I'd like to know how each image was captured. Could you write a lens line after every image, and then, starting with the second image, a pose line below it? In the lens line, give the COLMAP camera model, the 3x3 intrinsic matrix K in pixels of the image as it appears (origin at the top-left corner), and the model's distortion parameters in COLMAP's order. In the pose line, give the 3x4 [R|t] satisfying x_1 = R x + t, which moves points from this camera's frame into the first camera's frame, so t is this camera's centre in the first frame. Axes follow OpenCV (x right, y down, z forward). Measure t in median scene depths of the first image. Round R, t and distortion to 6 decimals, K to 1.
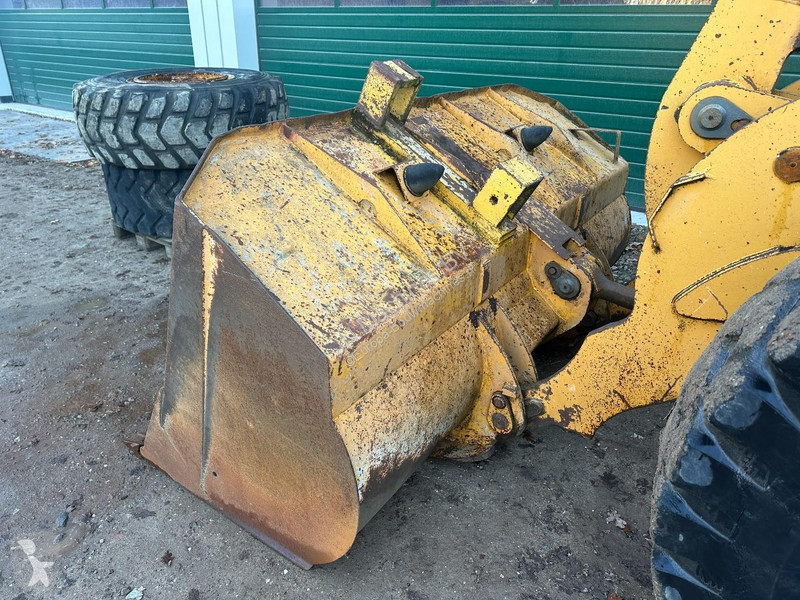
lens RADIAL K [[566.6, 0, 399.0], [0, 566.6, 295.1], [0, 0, 1]] dist [0.055391, -0.075708]
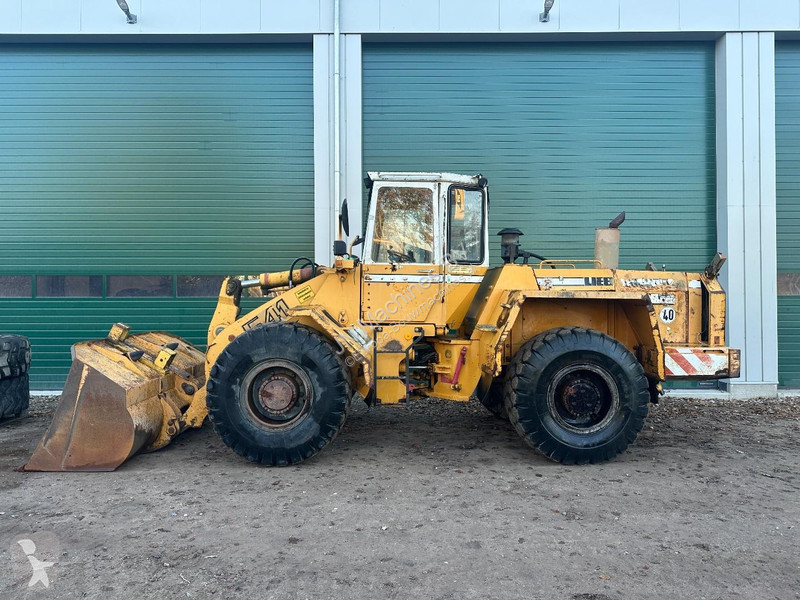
lens RADIAL K [[566.6, 0, 399.0], [0, 566.6, 295.1], [0, 0, 1]] dist [0.055391, -0.075708]
pose [[0.818397, -0.015136, 0.574454, -0.340238], [0.258374, 0.902604, -0.344310, 0.559137], [-0.513293, 0.430206, 0.742599, -1.312621]]
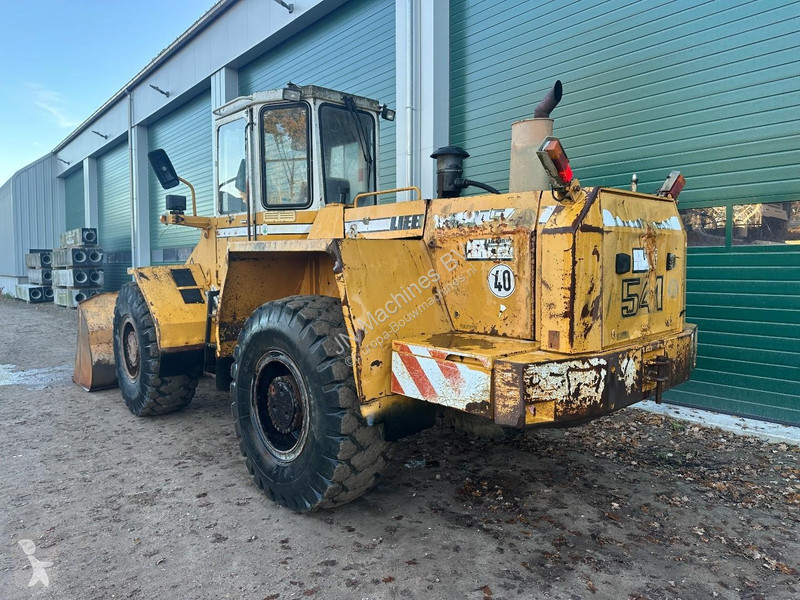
lens RADIAL K [[566.6, 0, 399.0], [0, 566.6, 295.1], [0, 0, 1]] dist [0.055391, -0.075708]
pose [[0.967313, -0.011415, -0.253329, 1.541440], [-0.084096, 0.928015, -0.362927, 0.576227], [0.239236, 0.372368, 0.896721, -1.216746]]
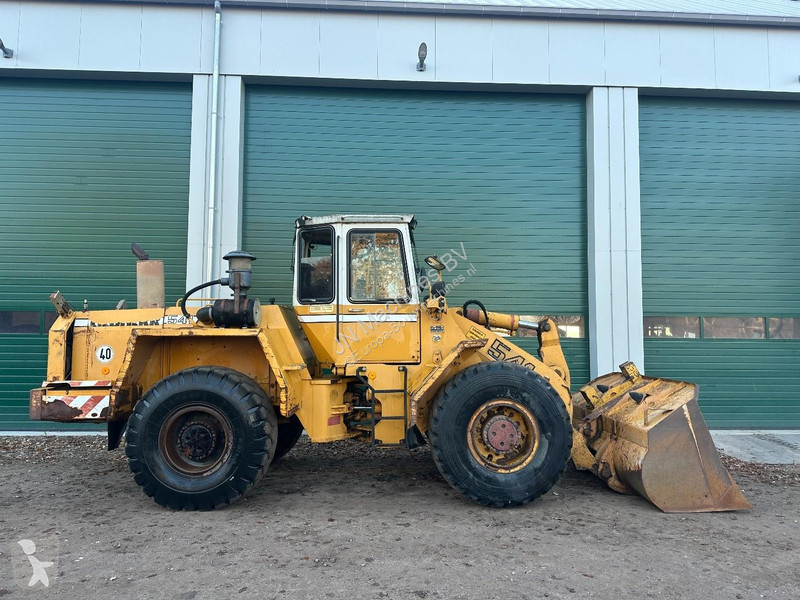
lens RADIAL K [[566.6, 0, 399.0], [0, 566.6, 295.1], [0, 0, 1]] dist [0.055391, -0.075708]
pose [[0.783279, 0.036558, 0.620594, 0.038955], [0.268672, 0.880321, -0.390961, 0.682120], [-0.560615, 0.472968, 0.679715, -1.558008]]
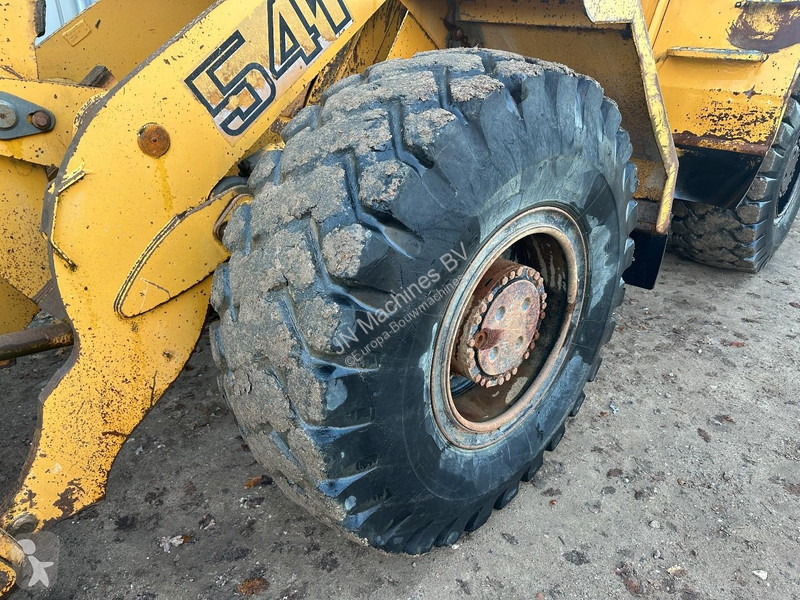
lens RADIAL K [[566.6, 0, 399.0], [0, 566.6, 295.1], [0, 0, 1]] dist [0.055391, -0.075708]
pose [[0.184354, -0.435712, 0.881004, -0.111080], [0.422168, 0.844571, 0.329353, -0.055334], [-0.887574, 0.311215, 0.339644, 0.126564]]
